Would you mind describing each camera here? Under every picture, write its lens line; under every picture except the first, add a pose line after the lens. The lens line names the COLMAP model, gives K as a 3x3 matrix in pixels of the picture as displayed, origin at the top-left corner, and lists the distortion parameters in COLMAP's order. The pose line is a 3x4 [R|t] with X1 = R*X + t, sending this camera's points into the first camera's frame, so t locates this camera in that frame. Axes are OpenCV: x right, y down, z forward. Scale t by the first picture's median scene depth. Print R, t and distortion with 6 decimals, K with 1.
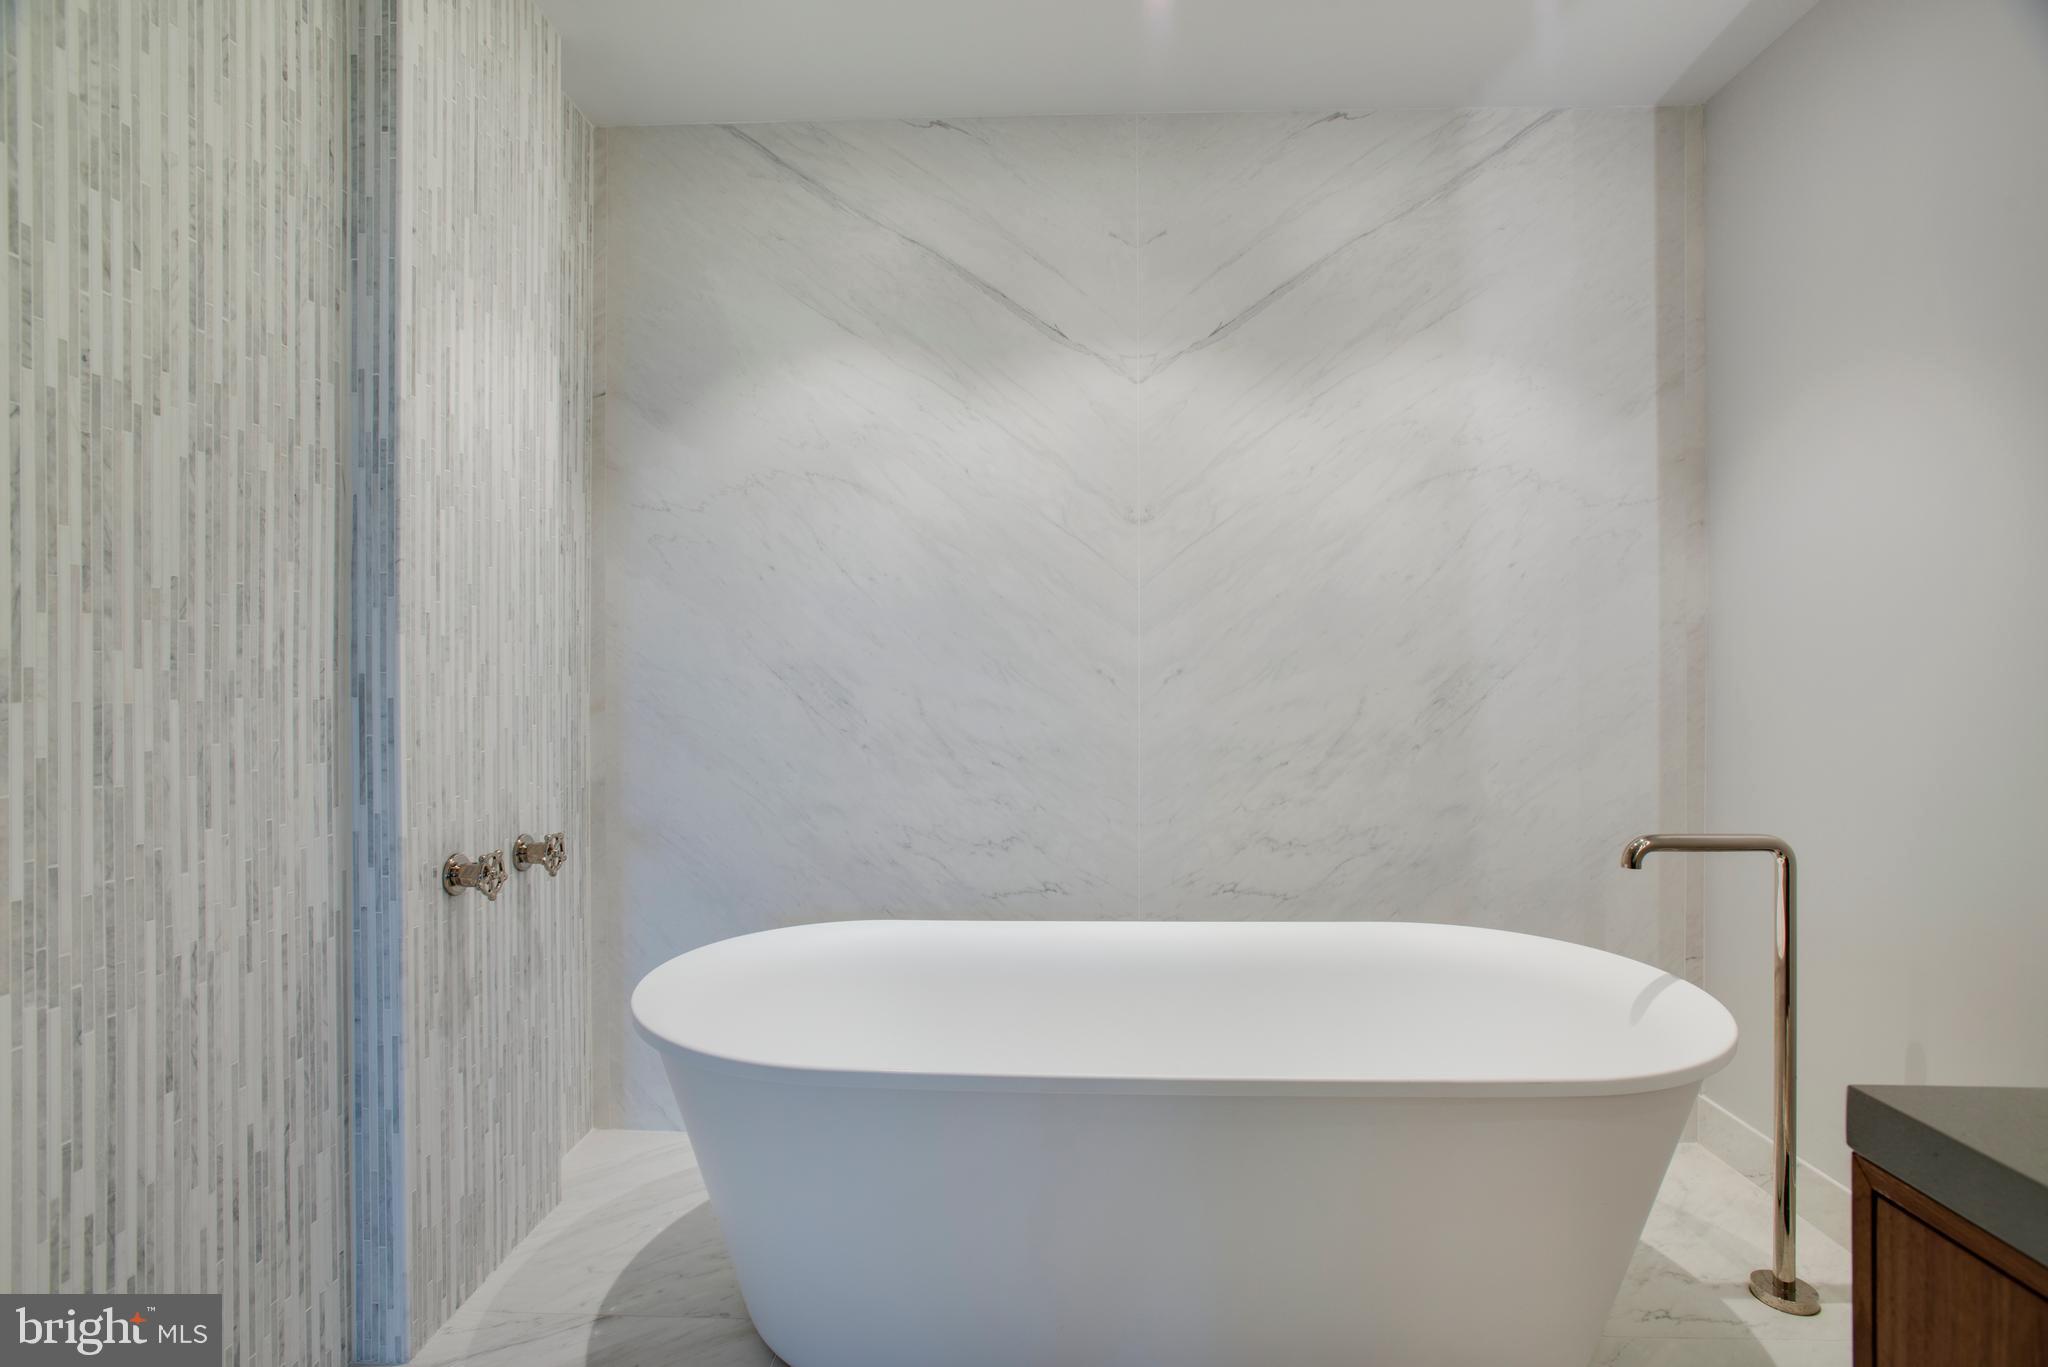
lens RADIAL K [[994.7, 0, 1023.5], [0, 994.7, 691.3], [0, 0, 1]] dist [-0.071727, 0.032700]
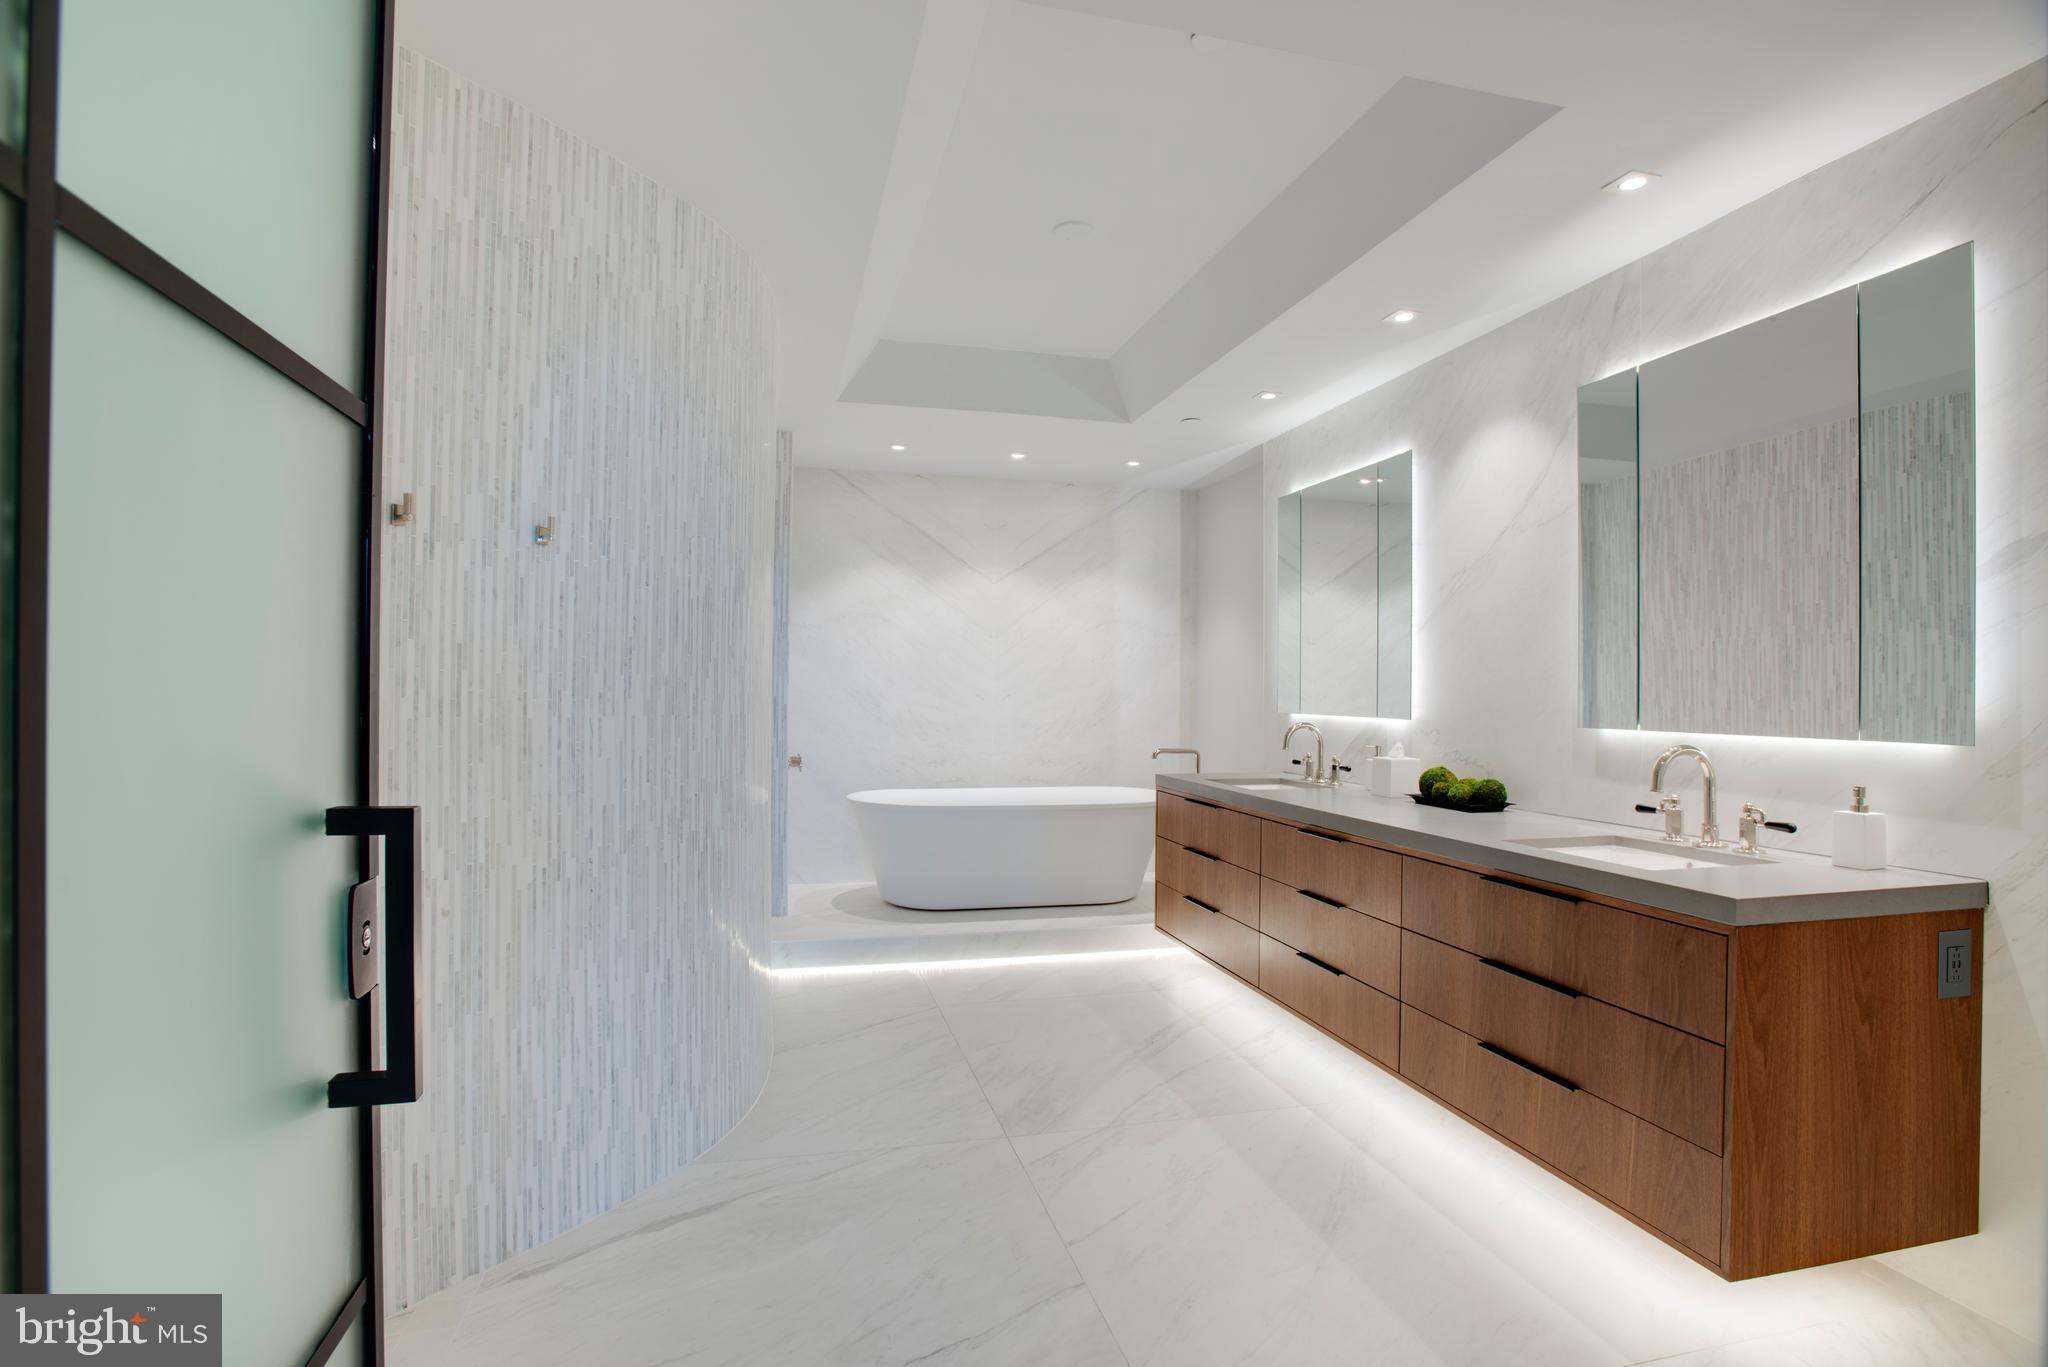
lens RADIAL K [[994.7, 0, 1023.5], [0, 994.7, 691.3], [0, 0, 1]] dist [-0.071727, 0.032700]
pose [[0.963323, 0.010222, 0.268150, -0.529713], [-0.010141, 0.999947, -0.001685, -0.025264], [-0.268153, -0.001096, 0.963376, -1.605479]]
